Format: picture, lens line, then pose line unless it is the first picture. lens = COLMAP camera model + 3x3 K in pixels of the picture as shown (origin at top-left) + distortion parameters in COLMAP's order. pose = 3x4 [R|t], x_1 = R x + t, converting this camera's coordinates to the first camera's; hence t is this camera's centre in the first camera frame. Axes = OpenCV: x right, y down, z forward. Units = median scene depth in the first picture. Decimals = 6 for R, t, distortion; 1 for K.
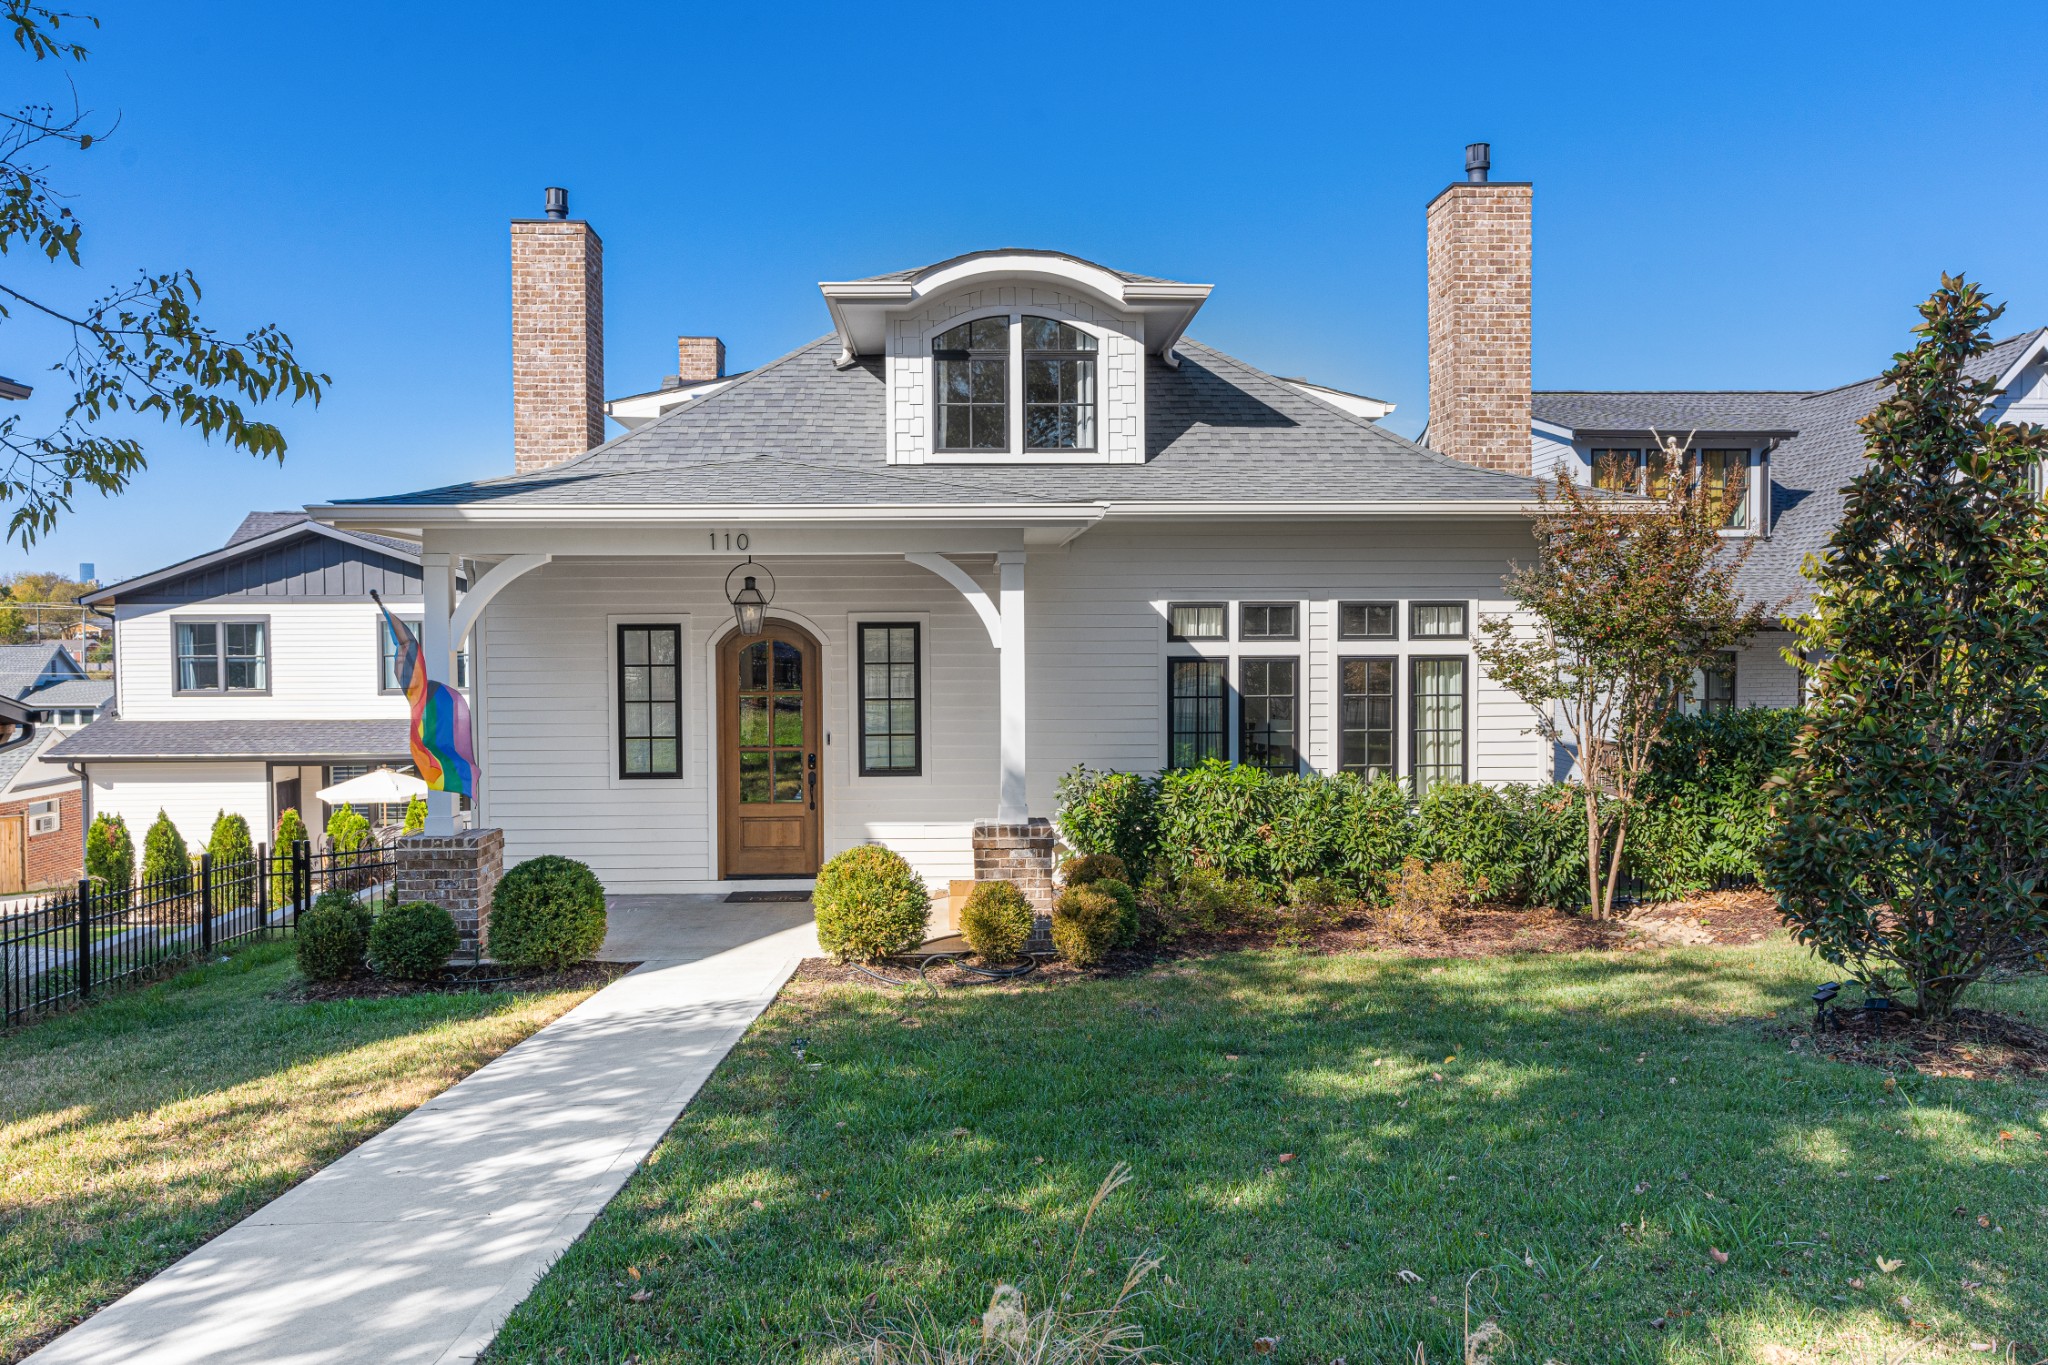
lens RADIAL K [[947.2, 0, 1024.5], [0, 947.2, 639.5], [0, 0, 1]] dist [0.002047, -0.000369]
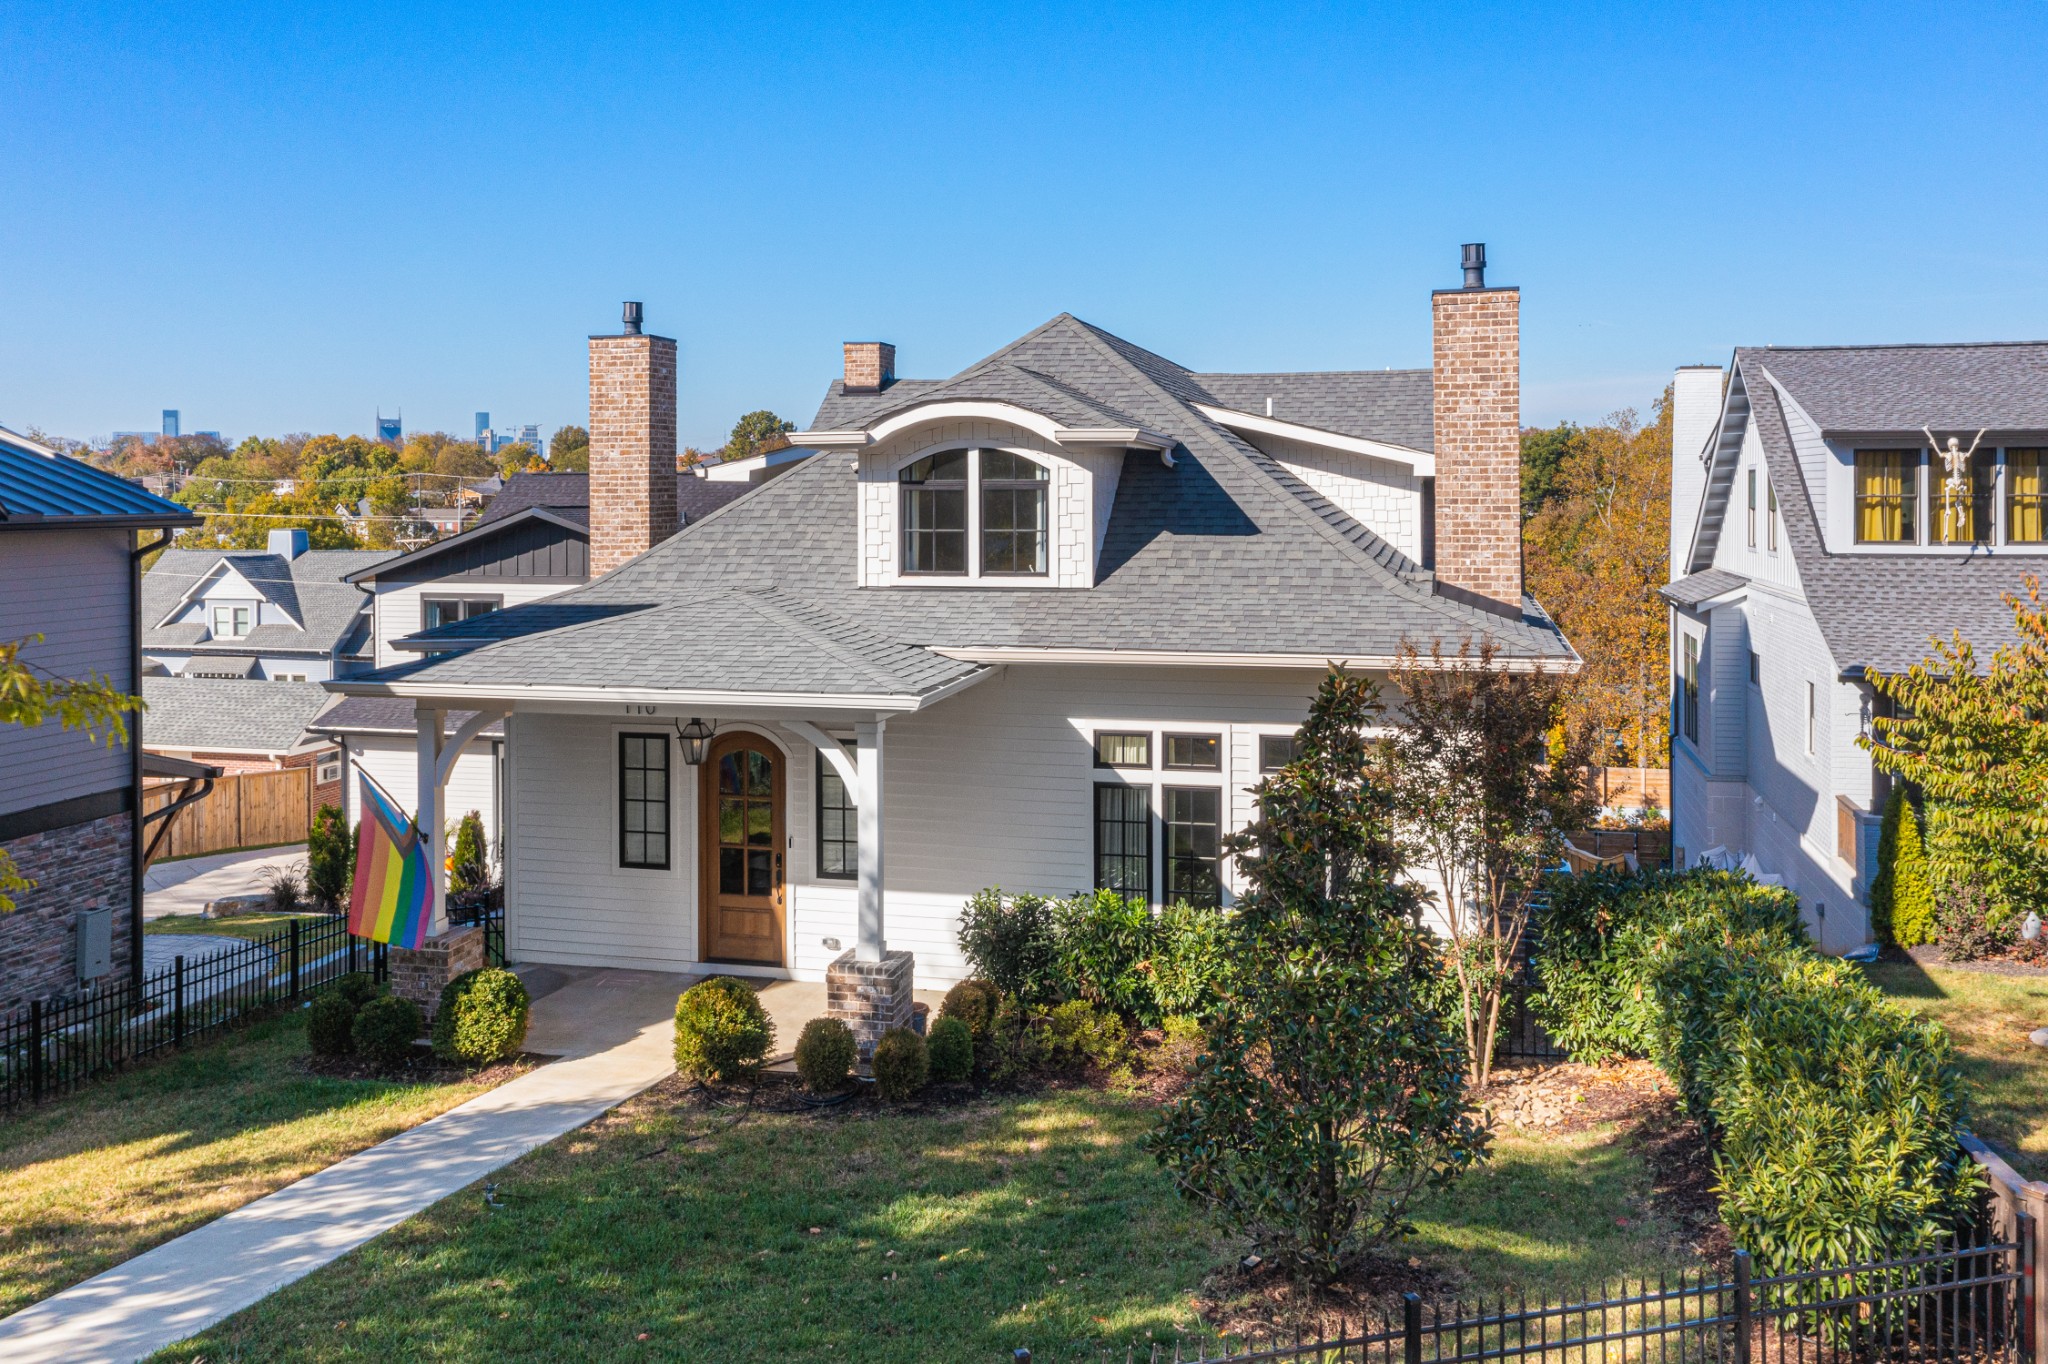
lens RADIAL K [[1012.6, 0, 1021.1], [0, 1012.6, 631.7], [0, 0, 1]] dist [0.001227, -0.000841]
pose [[0.983108, 0.013281, -0.182547, 0.250426], [-0.015563, 0.999818, -0.011076, -0.122650], [0.182366, 0.013730, 0.983135, -0.106172]]
